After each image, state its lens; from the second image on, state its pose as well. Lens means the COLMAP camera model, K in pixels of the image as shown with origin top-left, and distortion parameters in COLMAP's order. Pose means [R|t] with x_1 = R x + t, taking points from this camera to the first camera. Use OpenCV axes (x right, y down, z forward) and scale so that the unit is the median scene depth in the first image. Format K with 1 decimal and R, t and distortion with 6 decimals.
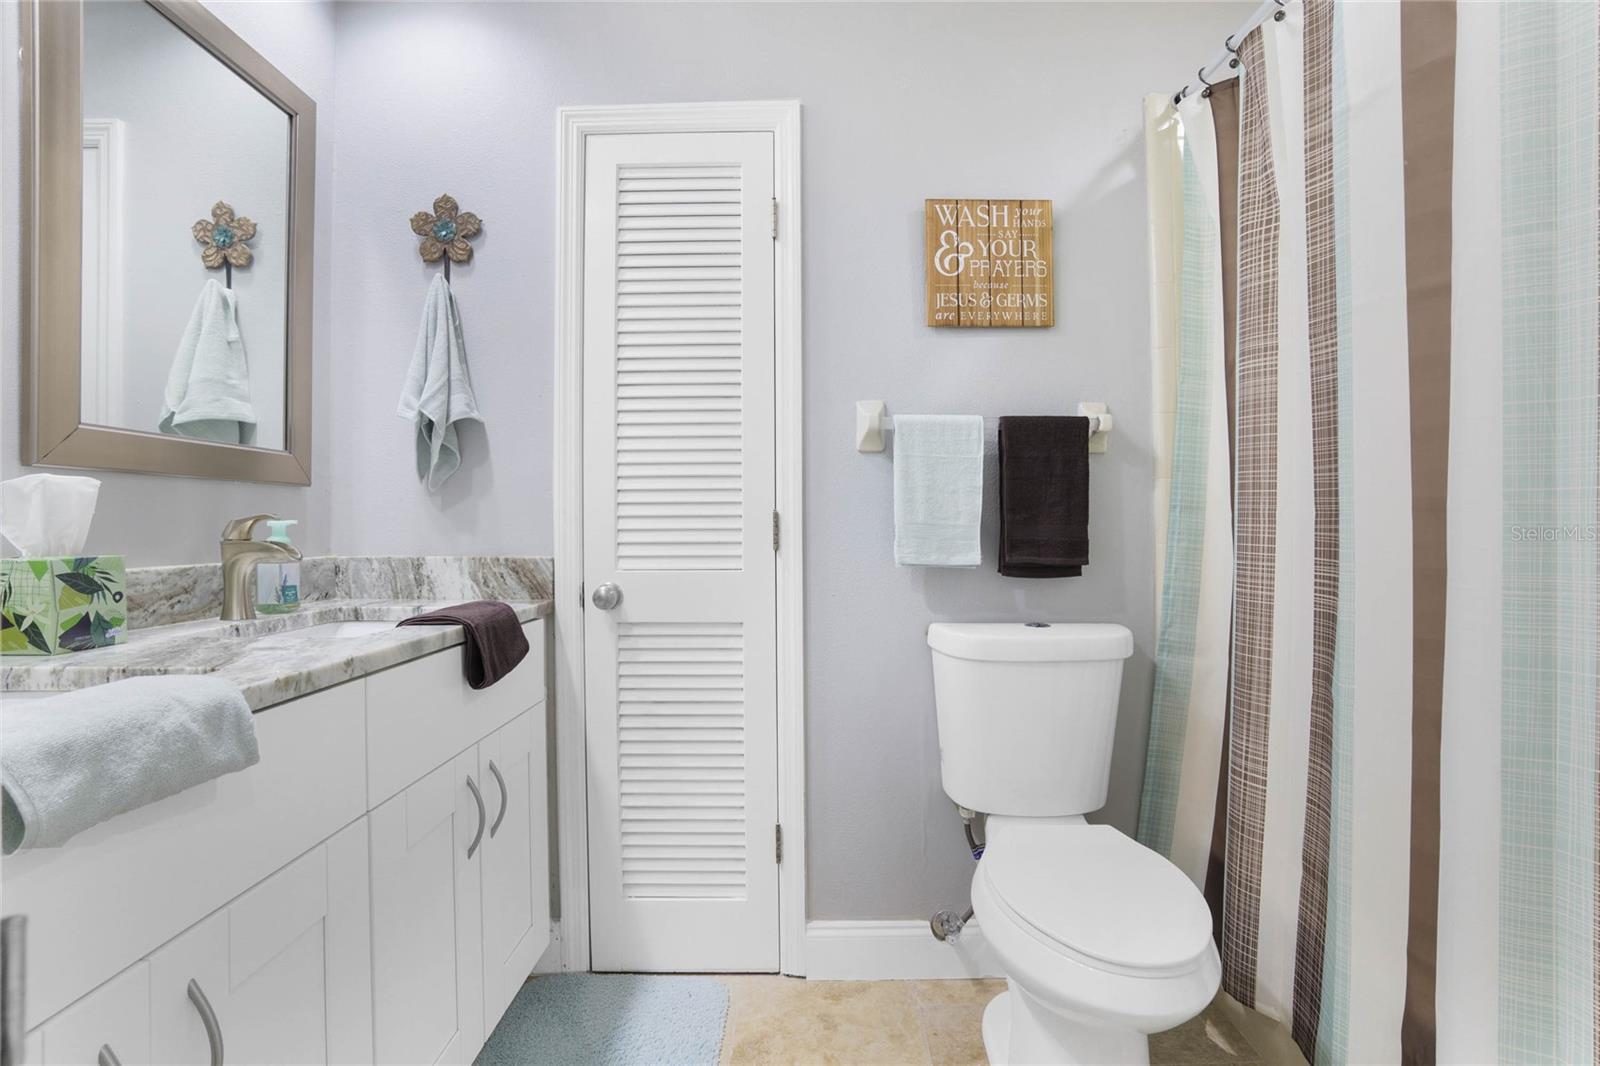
lens RADIAL K [[739.6, 0, 809.1], [0, 739.6, 522.7], [0, 0, 1]] dist [-0.060220, 0.020237]
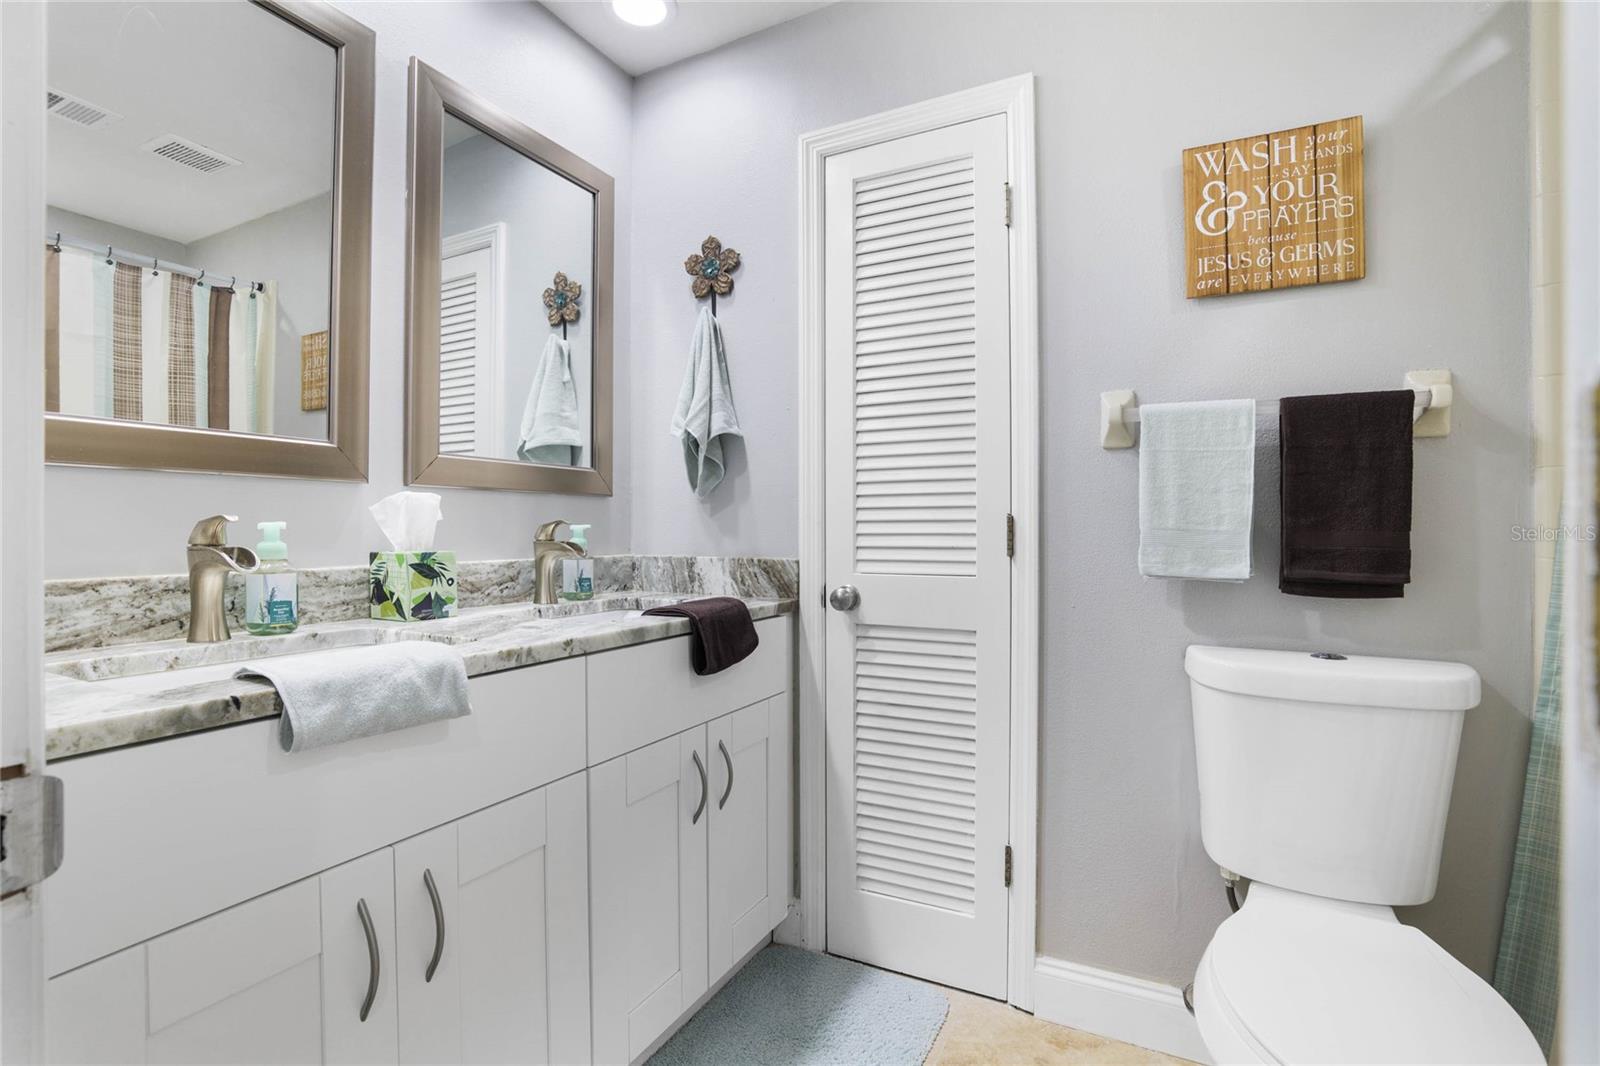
lens RADIAL K [[739.6, 0, 804.5], [0, 739.6, 533.0], [0, 0, 1]] dist [-0.060220, 0.020237]
pose [[0.890762, 0.005468, -0.454437, 0.150371], [-0.001119, 0.999951, 0.009838, -0.001882], [0.454468, -0.008255, 0.890725, 0.044370]]
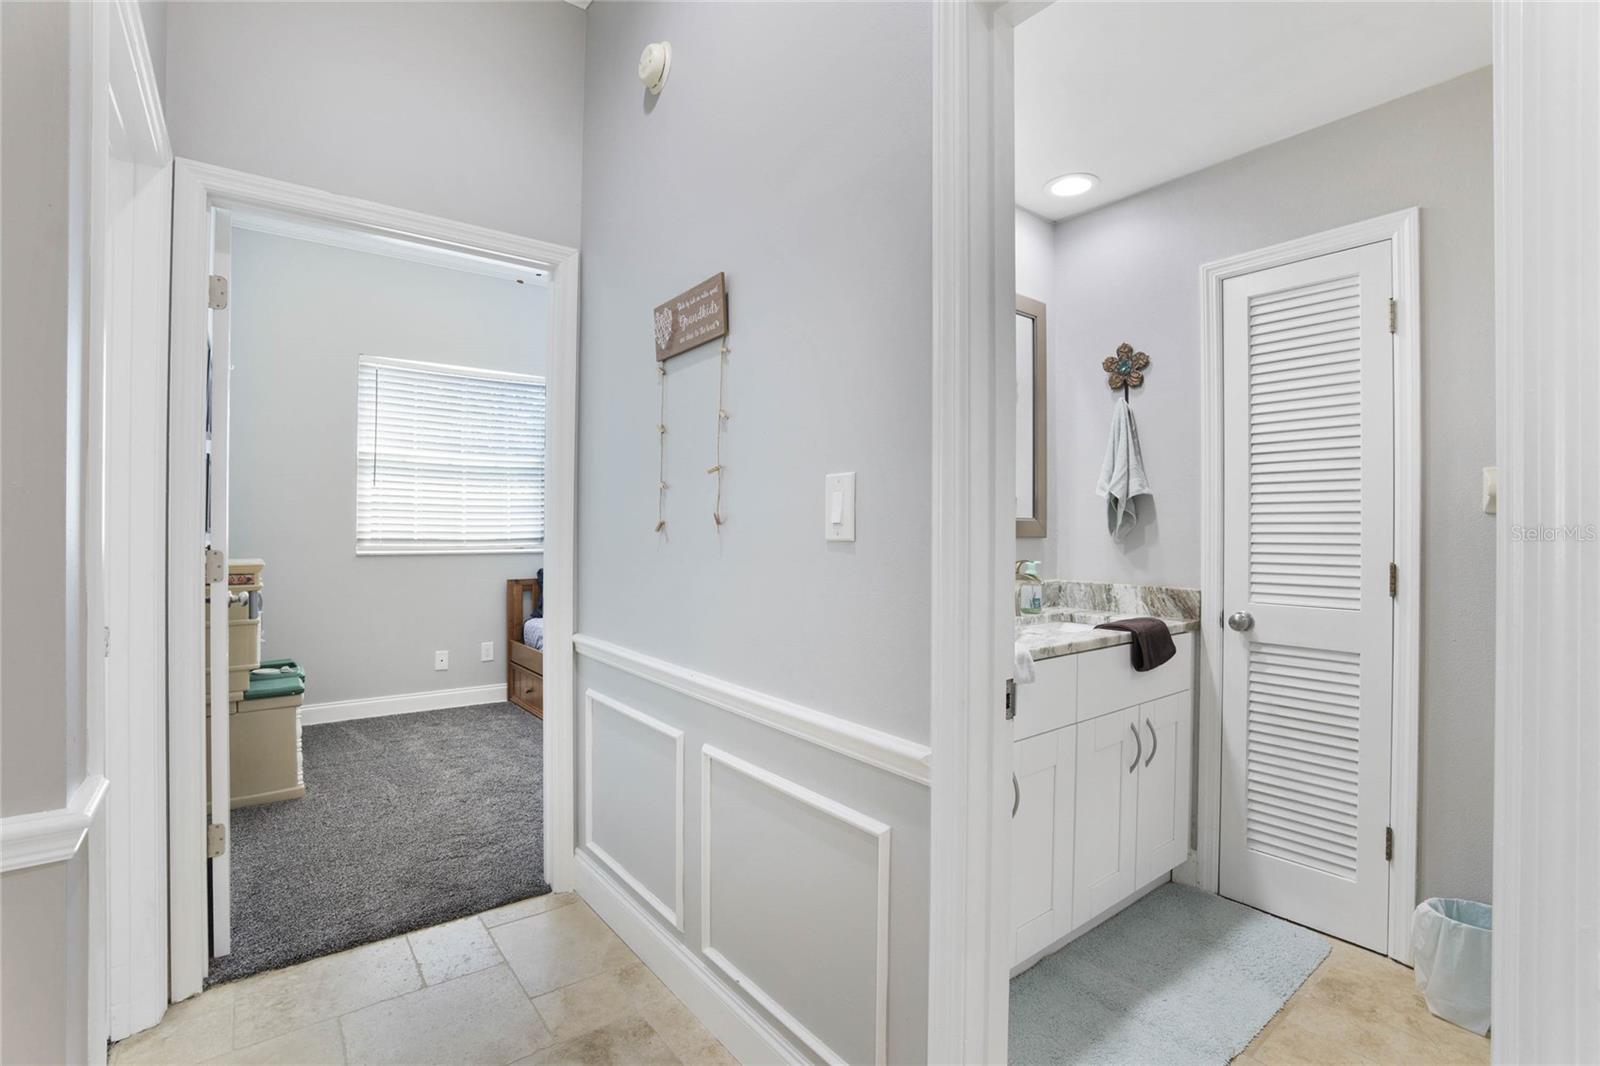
lens RADIAL K [[739.6, 0, 798.2], [0, 739.6, 527.9], [0, 0, 1]] dist [-0.060220, 0.020237]
pose [[0.615145, 0.007389, -0.788379, 0.277444], [-0.002498, 0.999969, 0.007423, -0.080726], [0.788410, -0.002596, 0.615145, -0.468115]]
